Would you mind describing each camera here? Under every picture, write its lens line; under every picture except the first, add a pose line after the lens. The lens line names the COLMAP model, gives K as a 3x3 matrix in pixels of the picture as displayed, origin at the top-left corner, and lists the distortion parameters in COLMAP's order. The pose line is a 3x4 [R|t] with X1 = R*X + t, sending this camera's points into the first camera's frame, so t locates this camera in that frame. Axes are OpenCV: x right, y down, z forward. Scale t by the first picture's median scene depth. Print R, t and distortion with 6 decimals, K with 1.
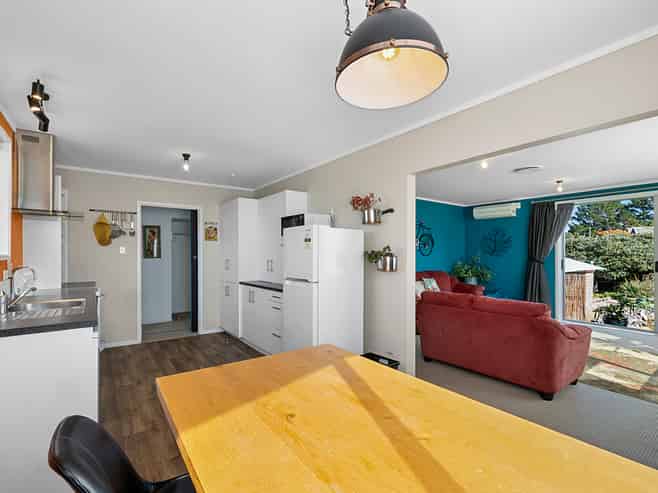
lens RADIAL K [[312.1, 0, 325.4], [0, 312.1, 247.7], [0, 0, 1]] dist [0.000314, -0.000172]
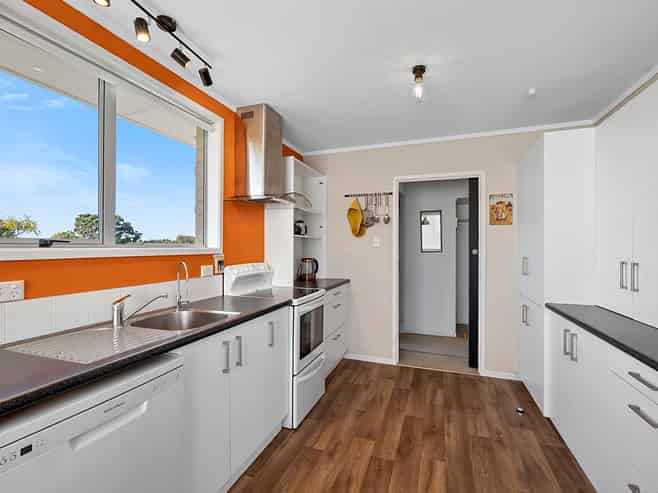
lens RADIAL K [[312.1, 0, 325.4], [0, 312.1, 247.7], [0, 0, 1]] dist [0.000314, -0.000172]
pose [[0.553493, 0.003058, -0.832848, -0.060512], [0.015599, 0.999780, 0.014038, 0.009485], [0.832708, -0.020762, 0.553323, 0.446301]]
